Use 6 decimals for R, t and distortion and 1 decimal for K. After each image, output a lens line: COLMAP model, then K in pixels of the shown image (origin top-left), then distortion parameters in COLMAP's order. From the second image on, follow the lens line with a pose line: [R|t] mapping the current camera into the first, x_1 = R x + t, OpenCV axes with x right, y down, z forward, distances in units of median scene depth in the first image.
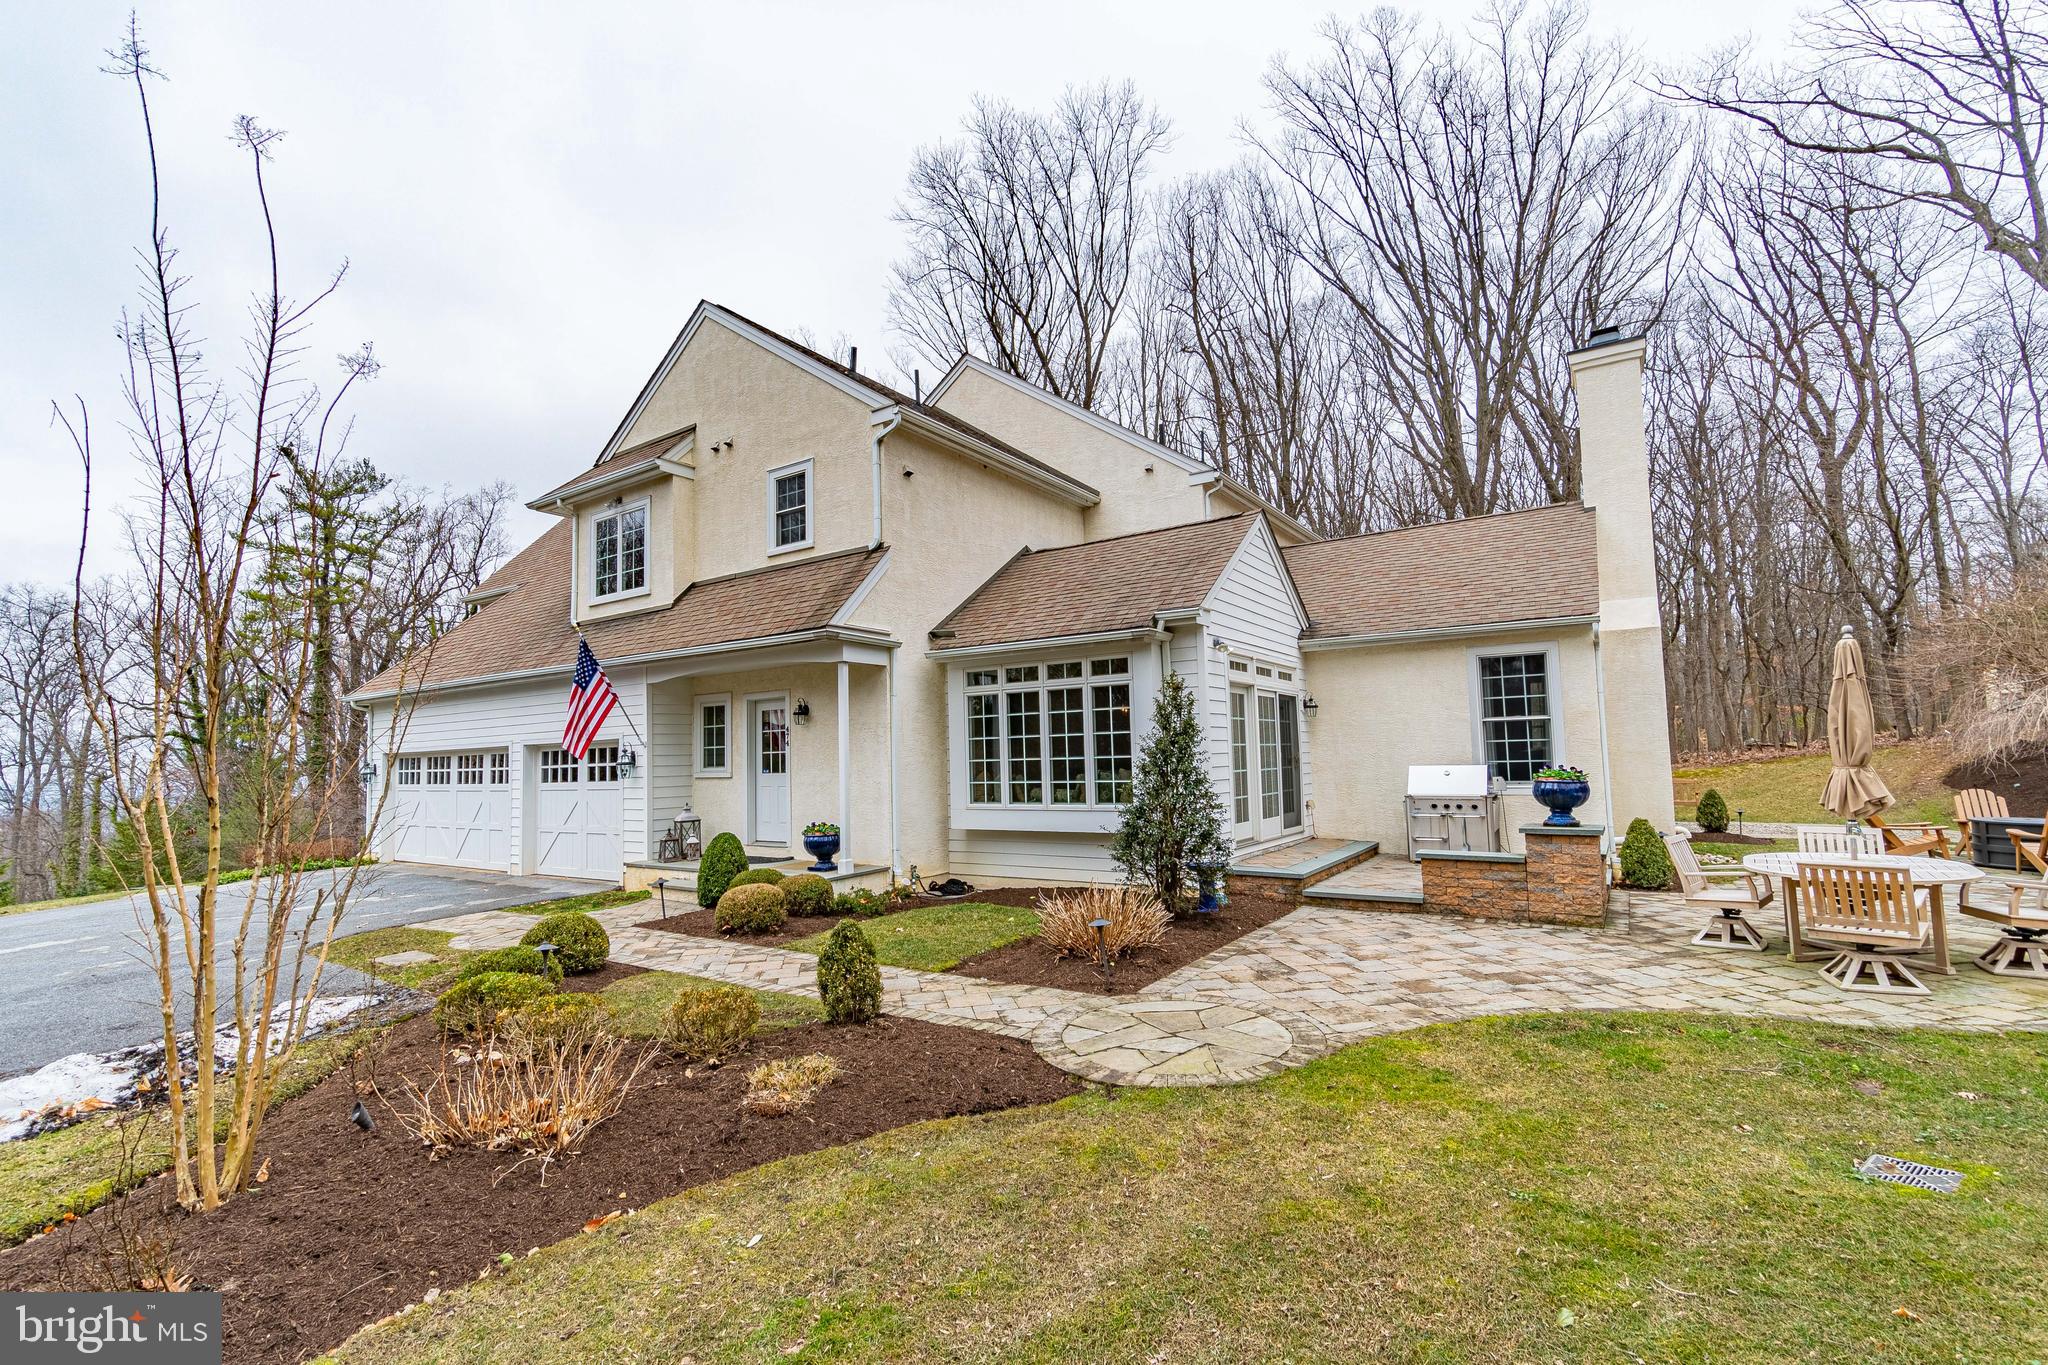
lens RADIAL K [[893.3, 0, 1025.9], [0, 893.3, 692.1], [0, 0, 1]] dist [-0.011399, 0.001677]
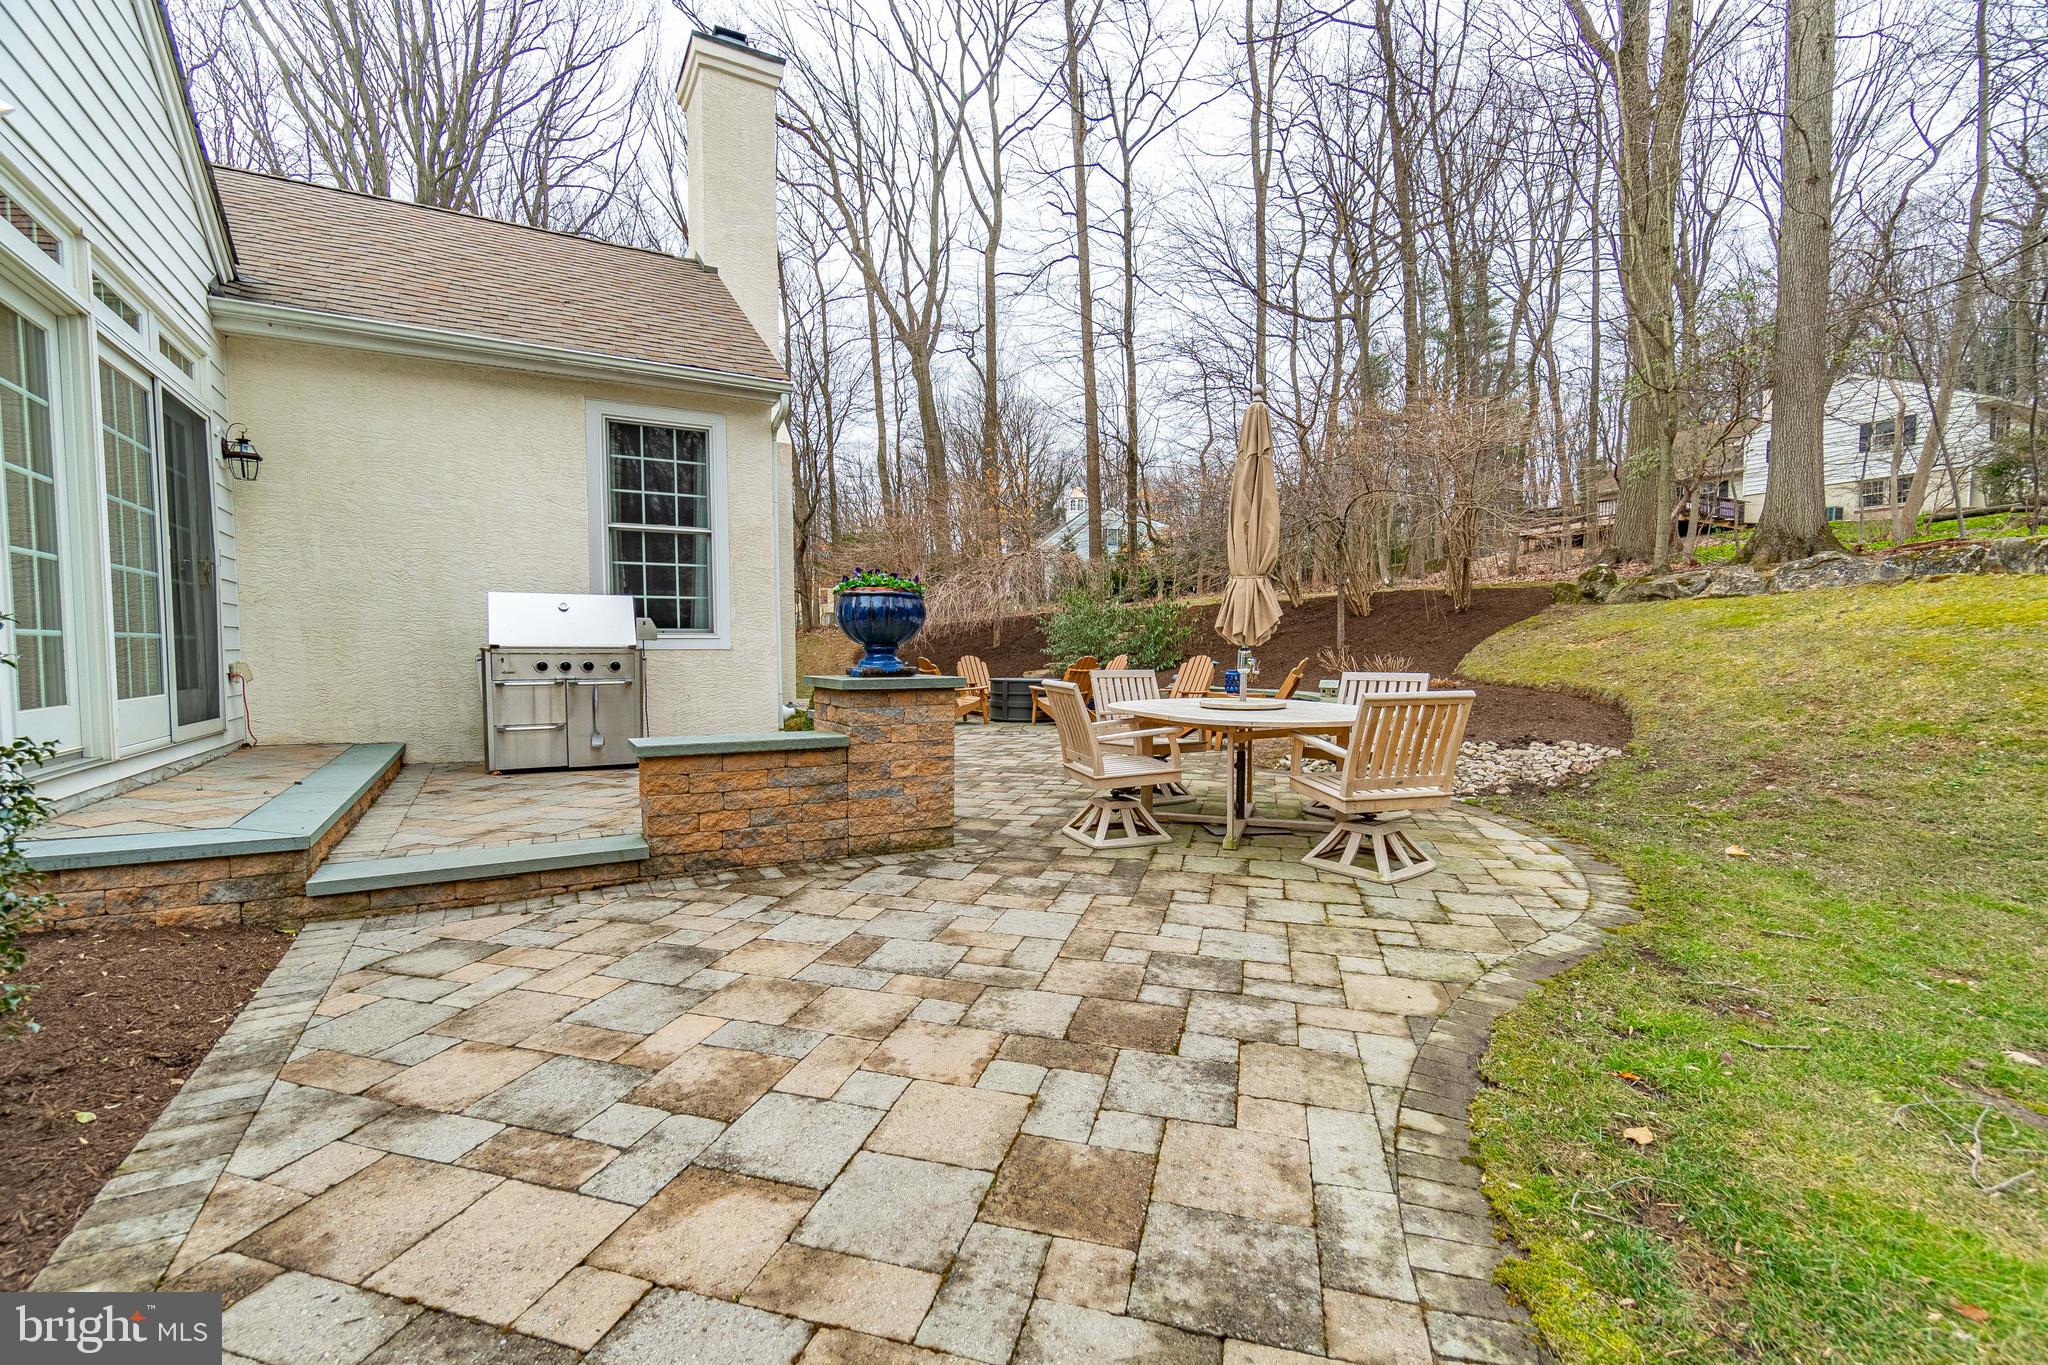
lens RADIAL K [[893.3, 0, 1021.3], [0, 893.3, 696.4], [0, 0, 1]] dist [-0.011399, 0.001677]
pose [[0.448242, -0.030390, 0.893396, 0.105839], [-0.072624, 0.994880, 0.070280, 0.087750], [-0.890957, -0.096384, 0.443740, 0.503273]]
